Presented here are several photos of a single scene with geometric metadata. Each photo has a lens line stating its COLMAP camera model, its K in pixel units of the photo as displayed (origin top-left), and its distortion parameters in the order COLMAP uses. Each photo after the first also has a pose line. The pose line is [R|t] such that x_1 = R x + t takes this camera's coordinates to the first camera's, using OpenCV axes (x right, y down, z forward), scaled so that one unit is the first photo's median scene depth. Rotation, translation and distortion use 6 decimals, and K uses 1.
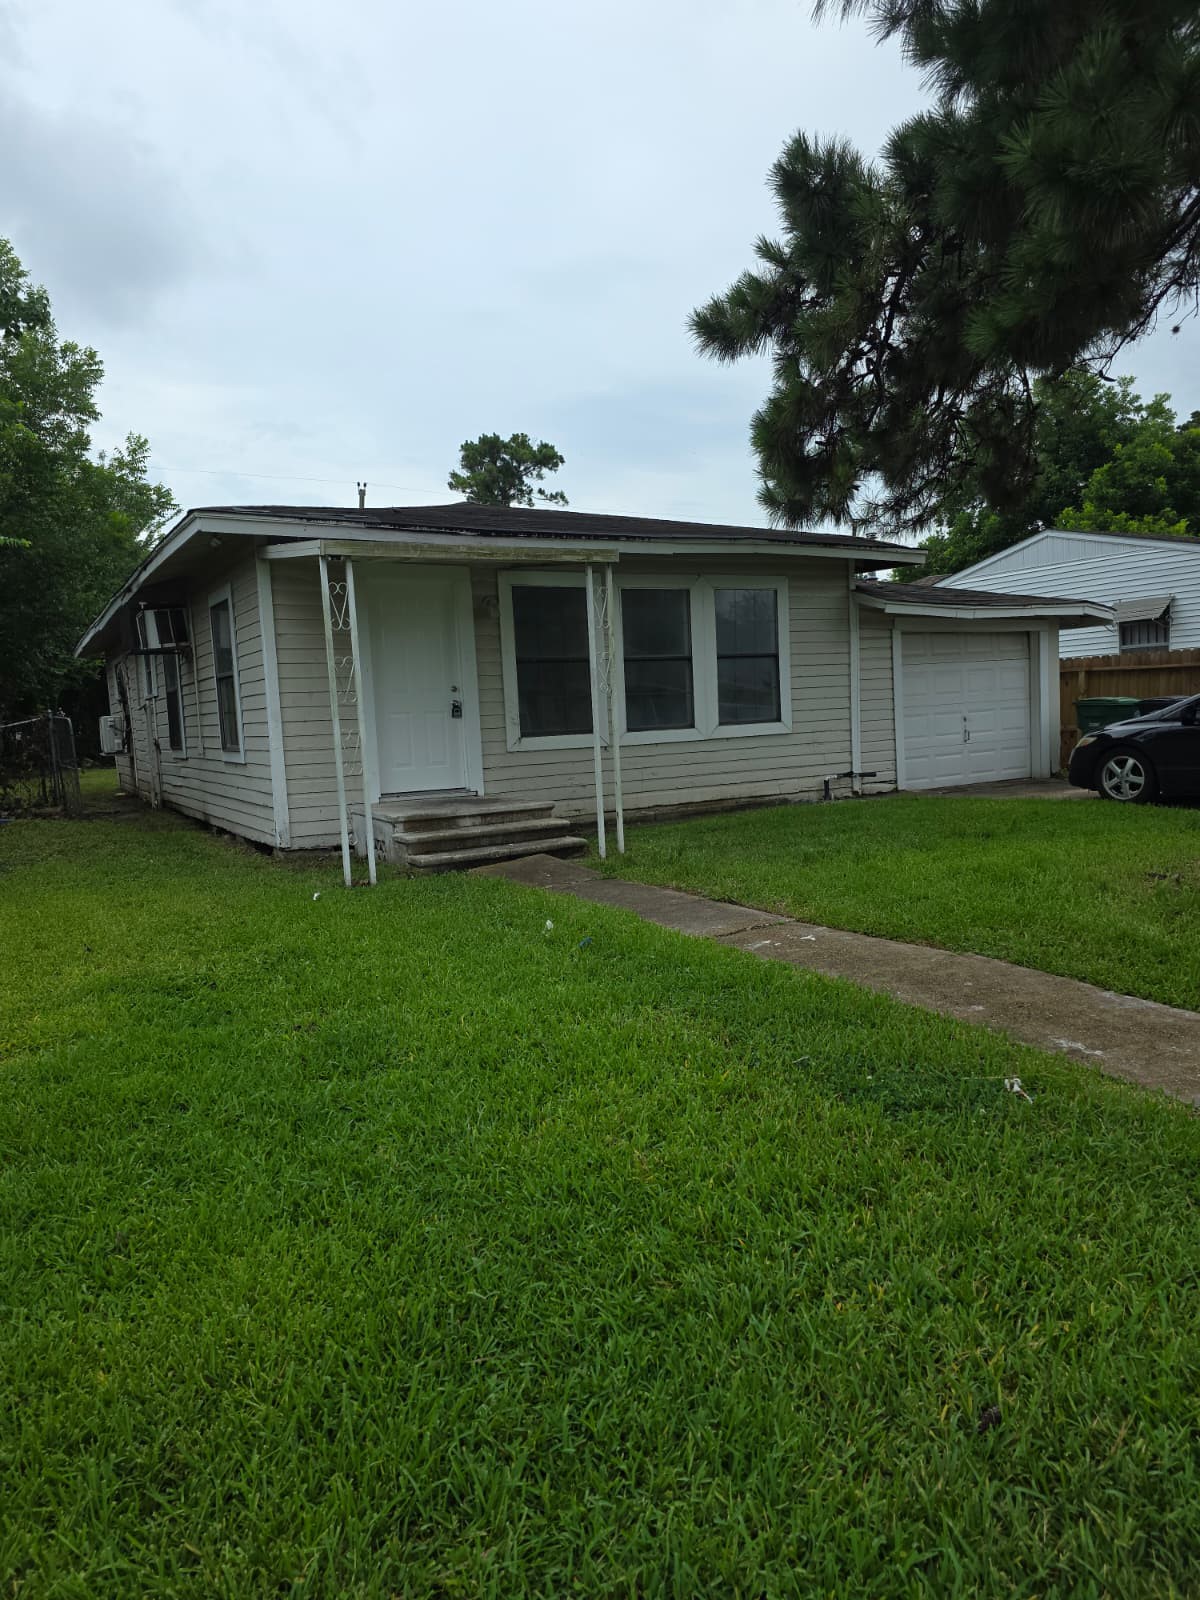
lens RADIAL K [[1092.1, 0, 576.3], [0, 1092.1, 804.5], [0, 0, 1]] dist [0.036420, -0.041756]
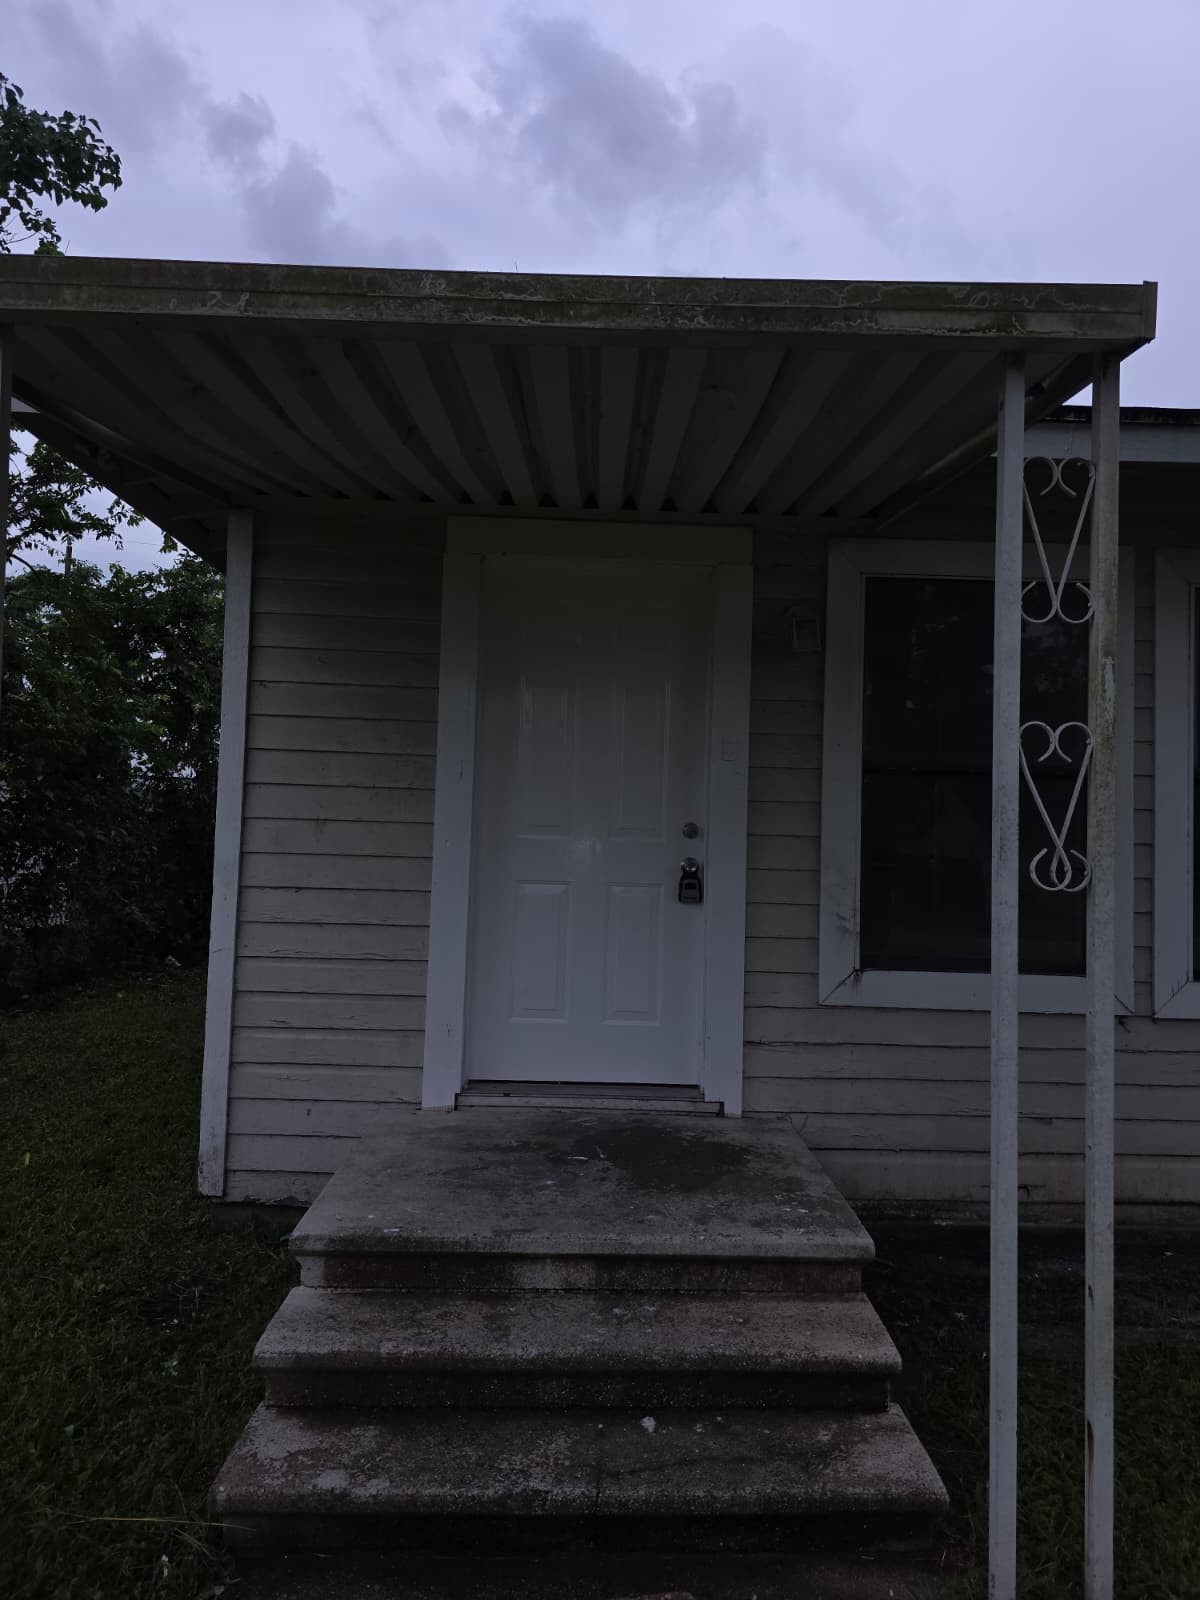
lens RADIAL K [[1092.1, 0, 576.3], [0, 1092.1, 804.5], [0, 0, 1]] dist [0.036420, -0.041756]
pose [[0.883949, 0.047962, -0.465116, 0.036578], [-0.099719, 0.991178, -0.087307, -0.076261], [0.456826, 0.123556, 0.880934, 0.627777]]
